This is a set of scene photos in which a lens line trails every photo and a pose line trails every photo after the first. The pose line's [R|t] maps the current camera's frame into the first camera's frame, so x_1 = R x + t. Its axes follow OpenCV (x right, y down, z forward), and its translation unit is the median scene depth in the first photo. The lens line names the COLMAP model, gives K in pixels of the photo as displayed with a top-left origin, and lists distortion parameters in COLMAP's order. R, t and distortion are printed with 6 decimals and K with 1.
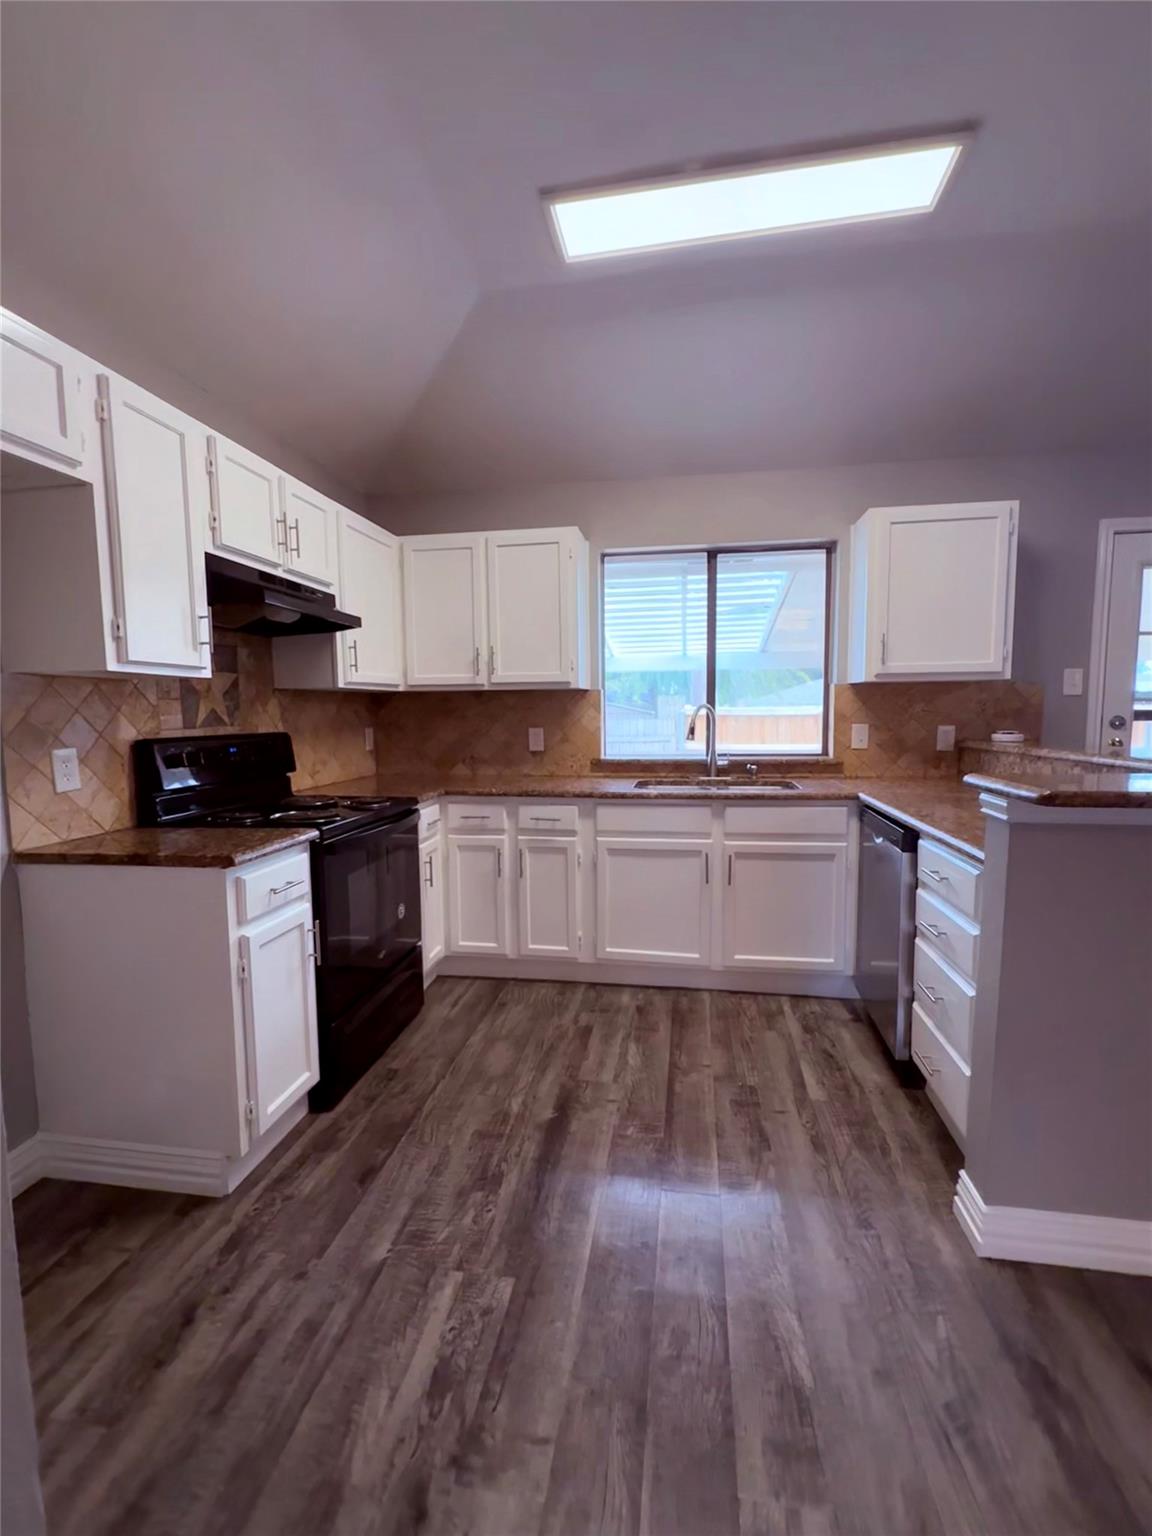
lens RADIAL K [[671.5, 0, 576.0], [0, 671.5, 768.0], [0, 0, 1]] dist [0.000438, -0.000238]
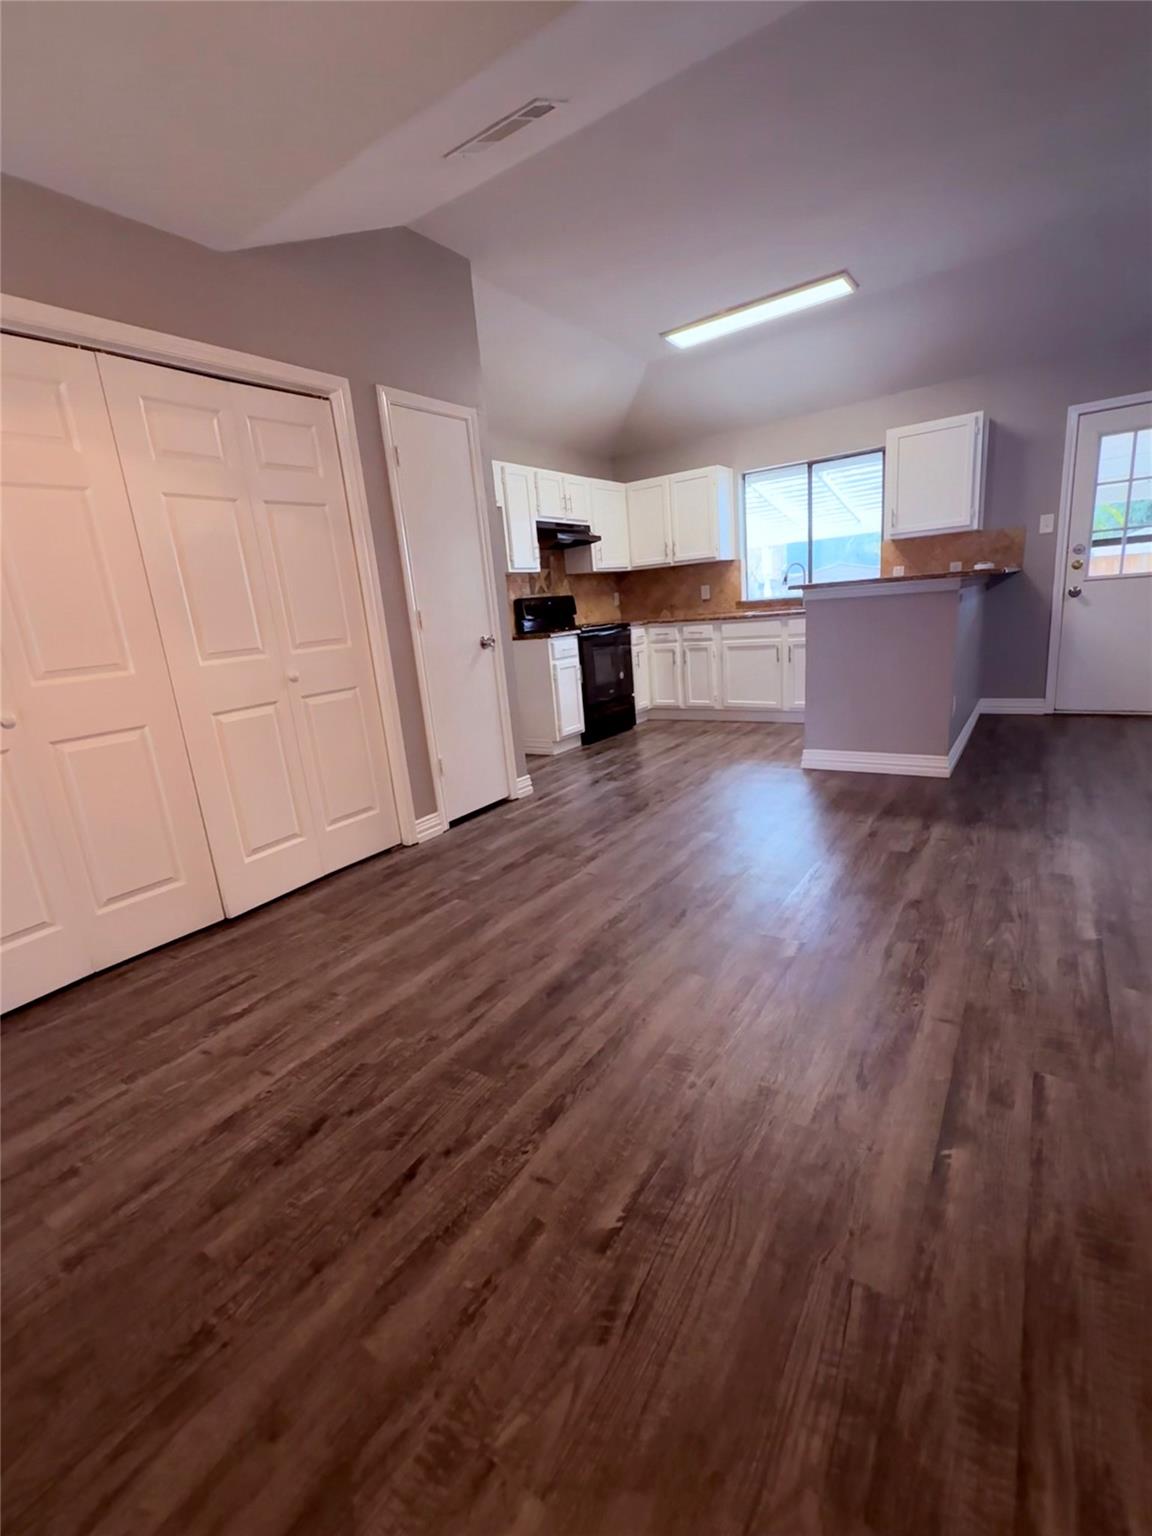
lens RADIAL K [[671.5, 0, 576.0], [0, 671.5, 768.0], [0, 0, 1]] dist [0.000438, -0.000238]
pose [[0.902322, 0.037624, -0.429418, 0.481104], [0.037690, 0.985482, 0.165541, 0.125641], [0.429412, -0.165557, 0.887804, -0.910032]]
